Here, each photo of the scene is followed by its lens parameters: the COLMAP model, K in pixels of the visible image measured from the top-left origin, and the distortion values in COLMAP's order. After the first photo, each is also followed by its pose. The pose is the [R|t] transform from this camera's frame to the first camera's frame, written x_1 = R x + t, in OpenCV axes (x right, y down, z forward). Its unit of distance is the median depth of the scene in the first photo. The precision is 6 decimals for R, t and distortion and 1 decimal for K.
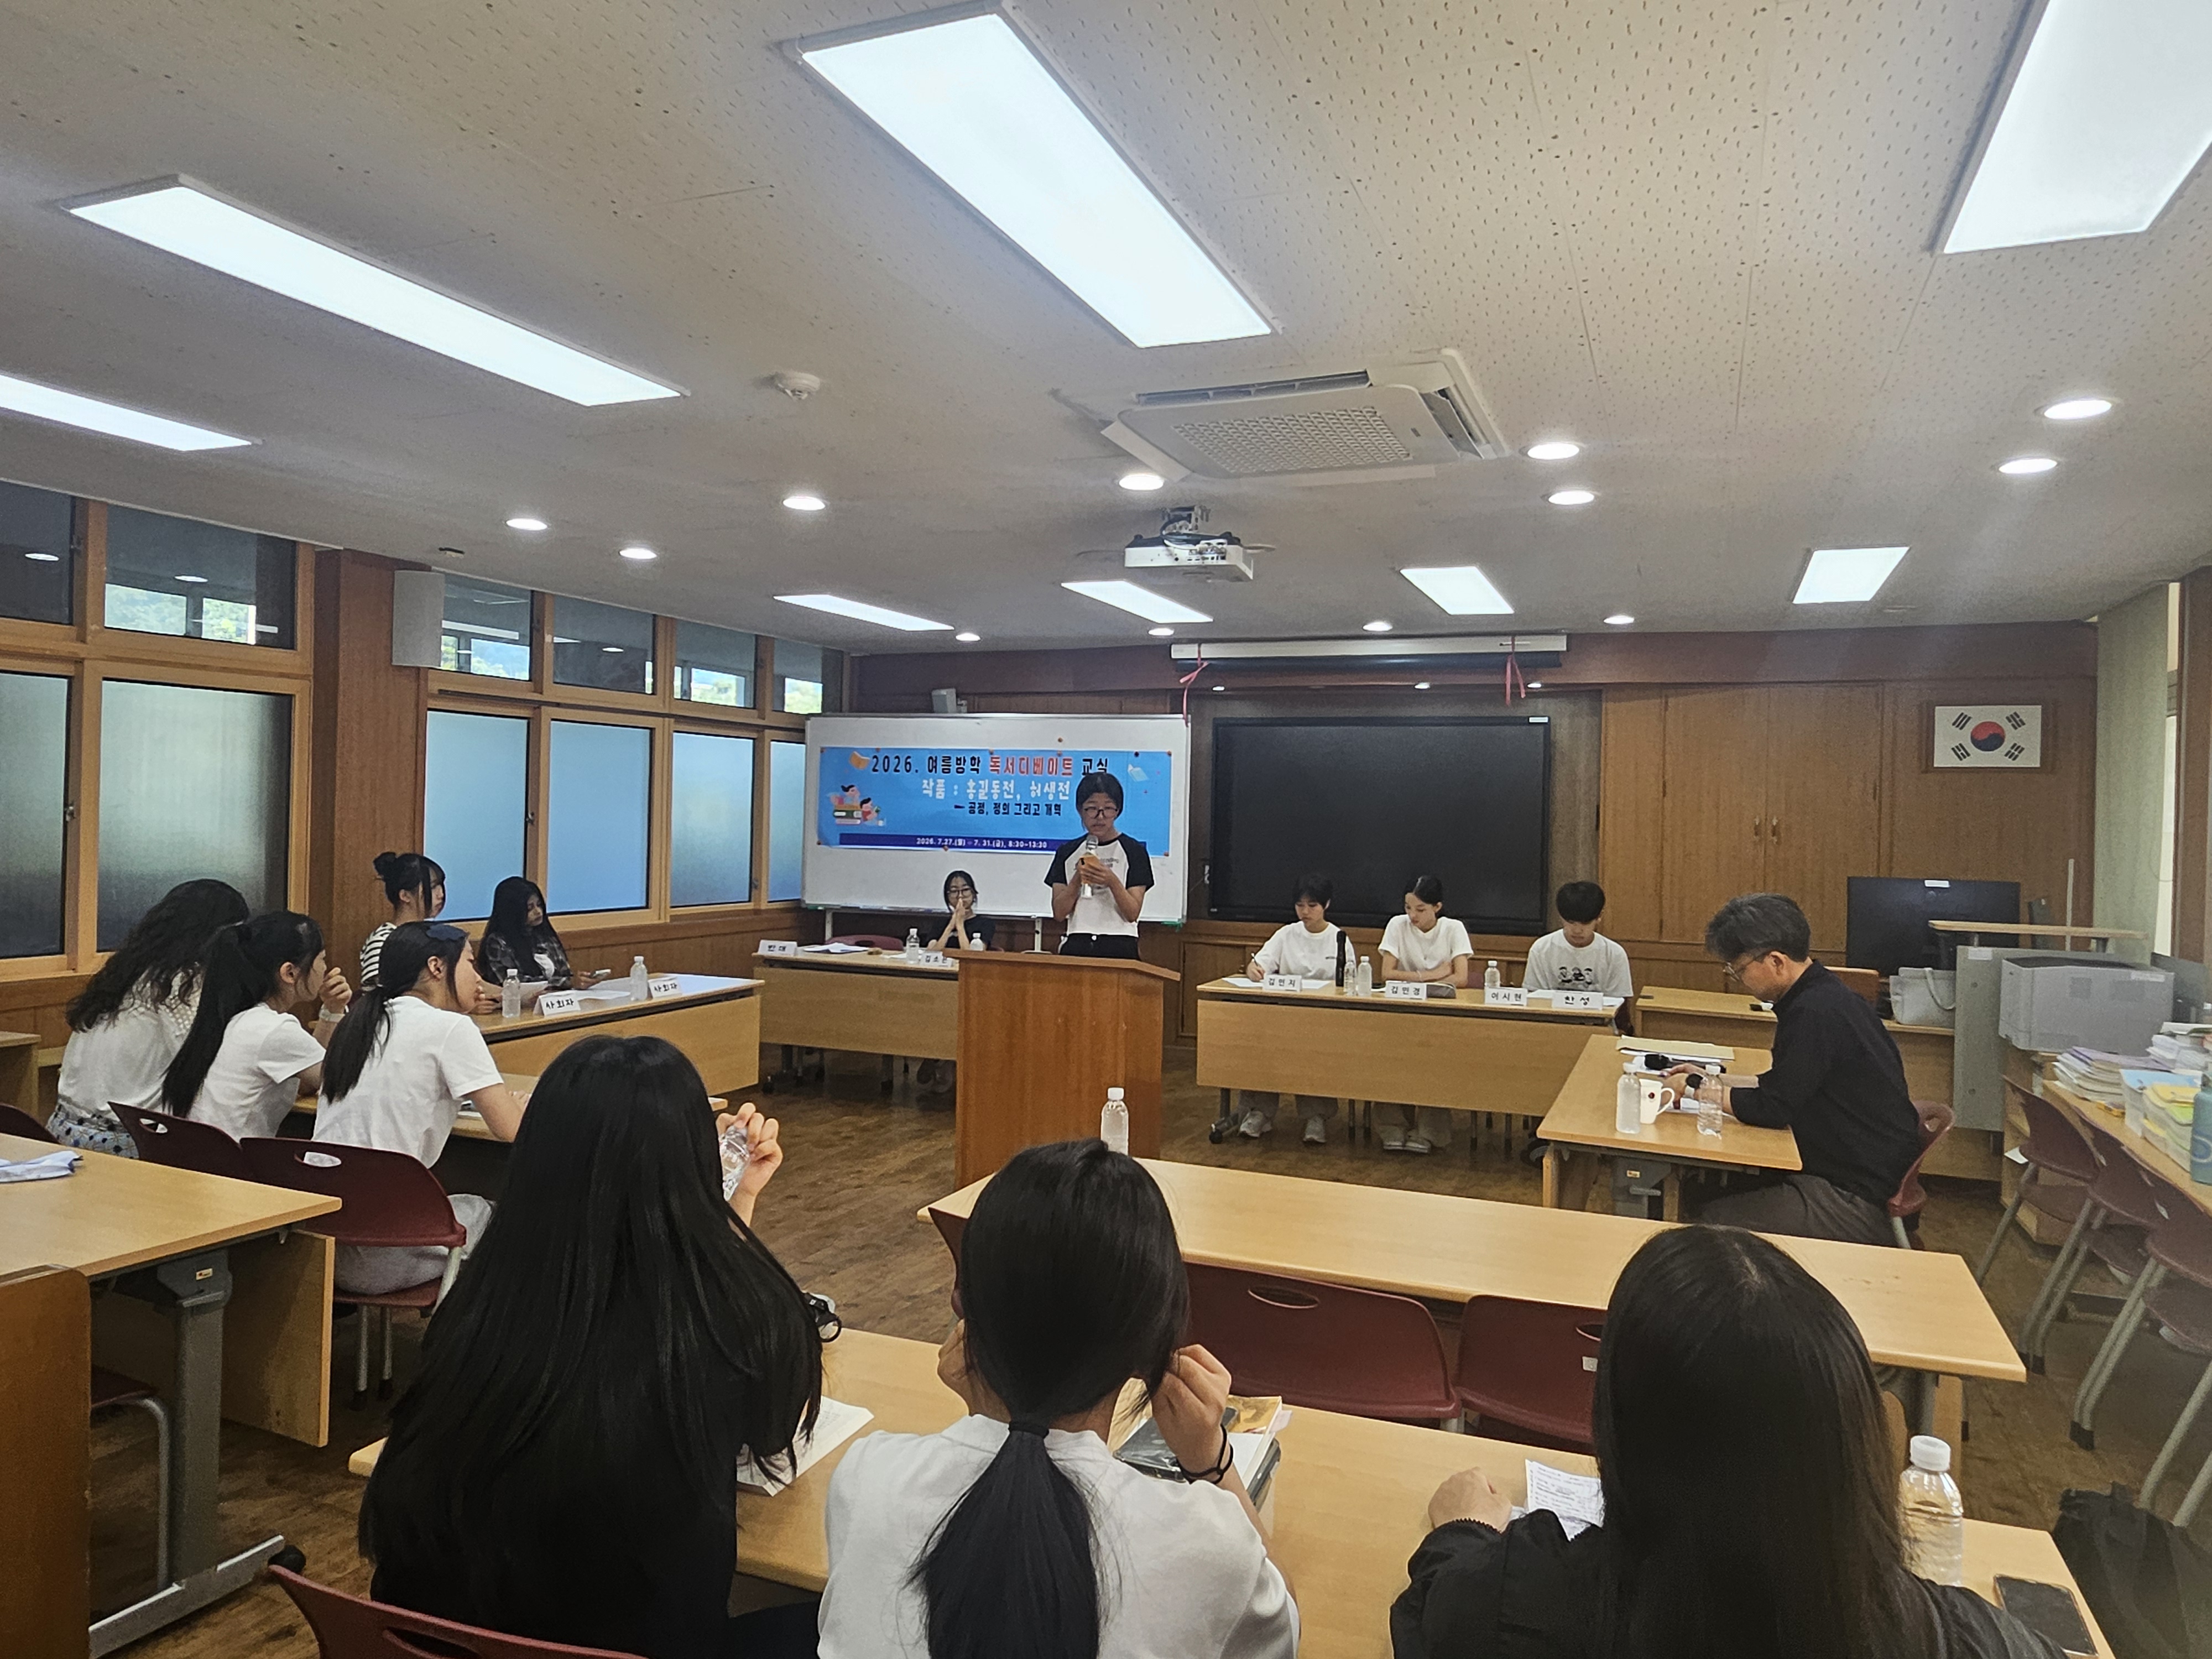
lens RADIAL K [[1524.8, 0, 1106.0], [0, 1524.8, 829.5], [0, 0, 1]] dist [0.001876, 0.004215]
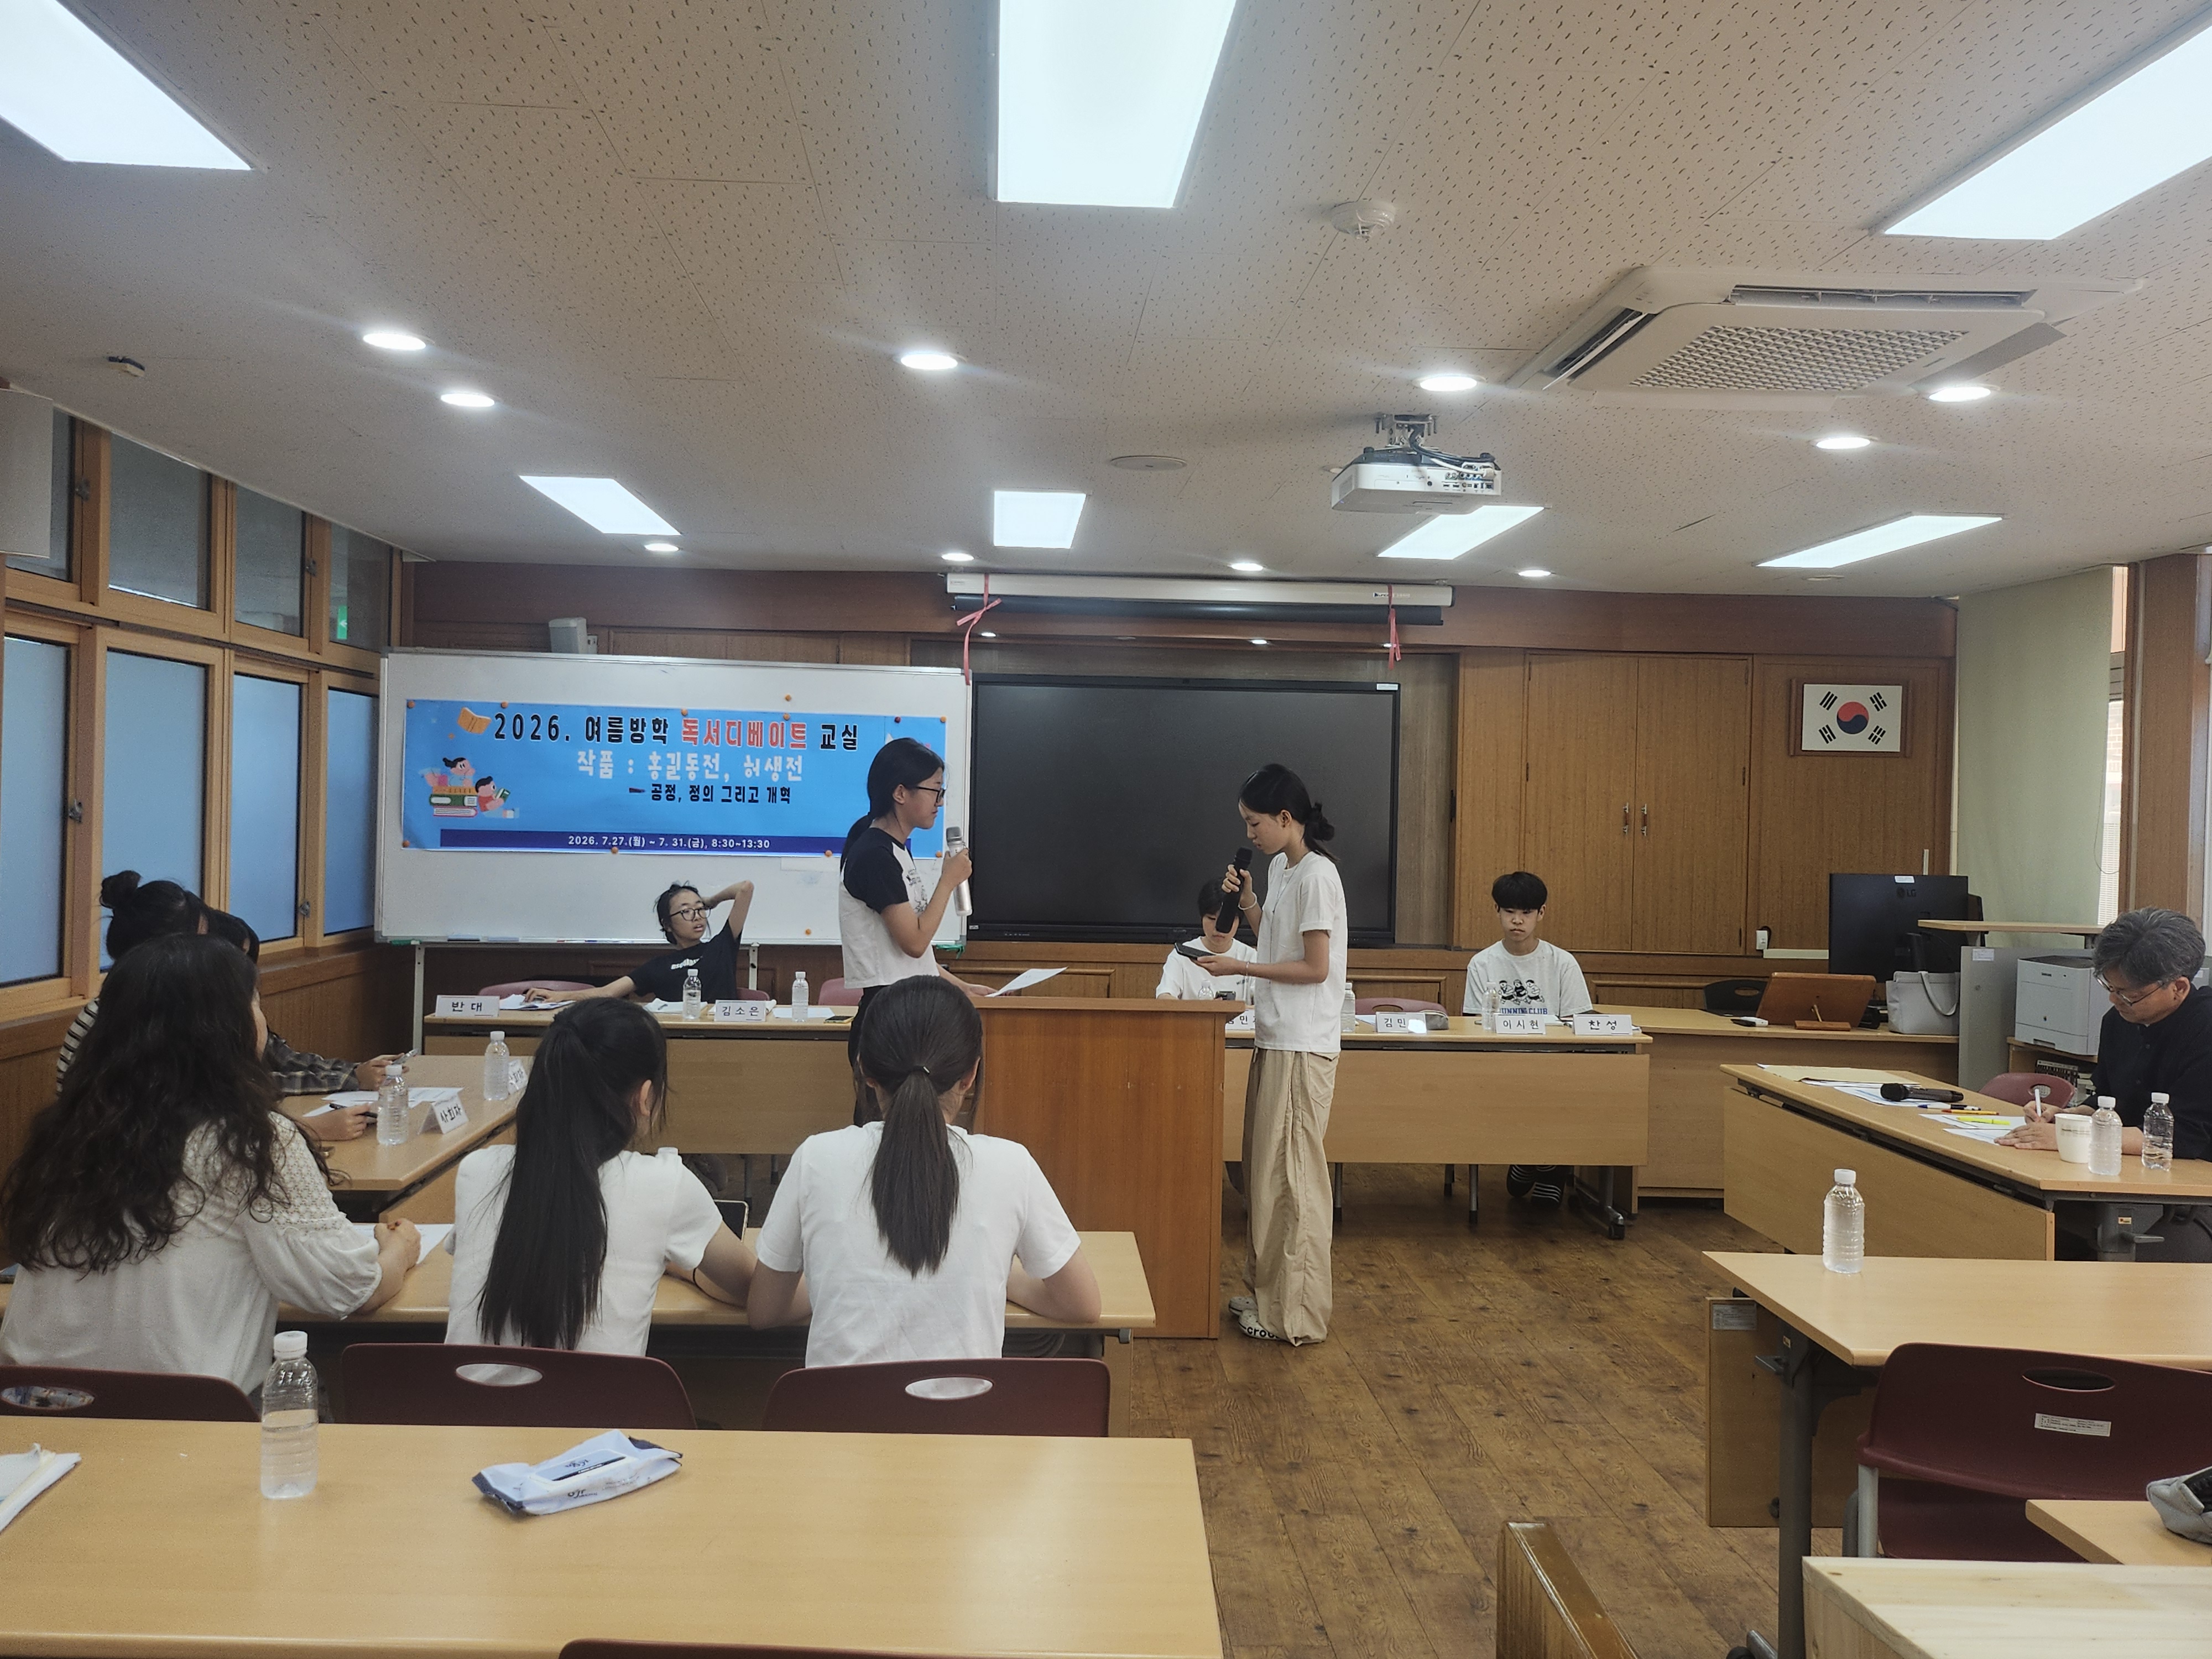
lens RADIAL K [[1985.0, 0, 1106.0], [0, 1985.0, 829.5], [0, 0, 1]] dist [0.047471, -0.005533]
pose [[0.898817, -0.007796, 0.438256, -0.344284], [0.002409, 0.999915, 0.012846, -0.009405], [-0.438318, -0.010490, 0.898759, 0.101830]]
